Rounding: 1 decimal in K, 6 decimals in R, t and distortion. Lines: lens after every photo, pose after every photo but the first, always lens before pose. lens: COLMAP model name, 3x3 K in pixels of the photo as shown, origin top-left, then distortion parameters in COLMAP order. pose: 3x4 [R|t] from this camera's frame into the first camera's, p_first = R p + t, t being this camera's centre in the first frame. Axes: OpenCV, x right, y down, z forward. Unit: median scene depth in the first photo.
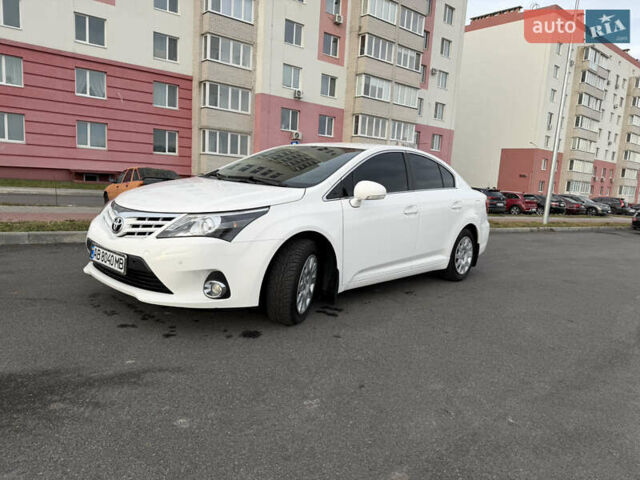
lens RADIAL K [[453.8, 0, 320.0], [0, 453.8, 240.0], [0, 0, 1]] dist [0.045939, -0.055182]
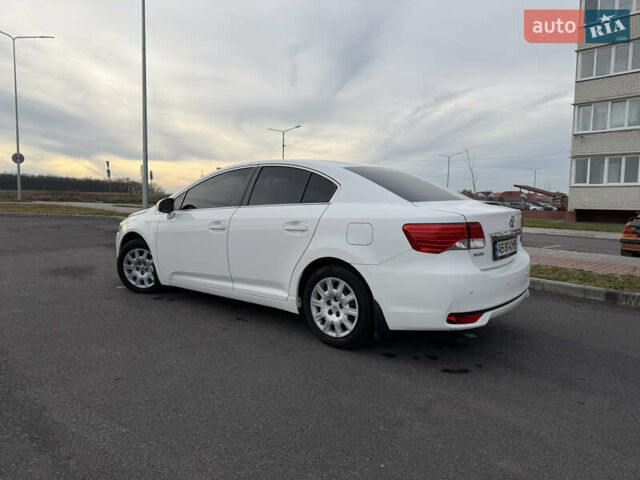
lens RADIAL K [[453.8, 0, 320.0], [0, 453.8, 240.0], [0, 0, 1]] dist [0.045939, -0.055182]
pose [[0.056090, 0.028158, -0.998029, 0.177635], [-0.146245, 0.989052, 0.019686, -0.012987], [0.987657, 0.144853, 0.059594, 0.174558]]
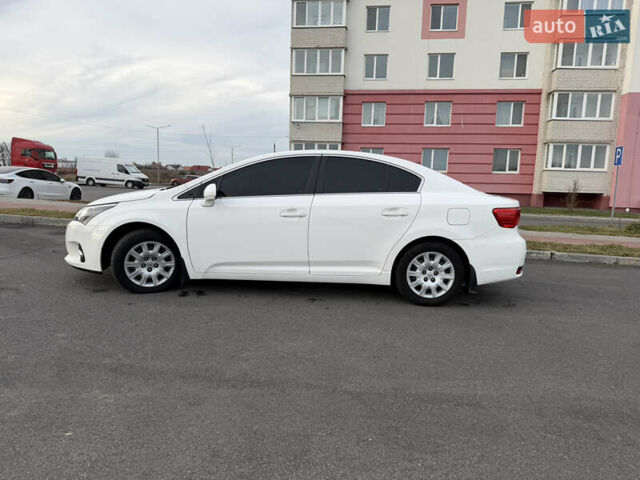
lens RADIAL K [[453.8, 0, 320.0], [0, 453.8, 240.0], [0, 0, 1]] dist [0.045939, -0.055182]
pose [[0.659209, 0.058653, -0.749669, 0.148435], [-0.093983, 0.995562, -0.004751, -0.001165], [0.746064, 0.073588, 0.661796, 0.058630]]
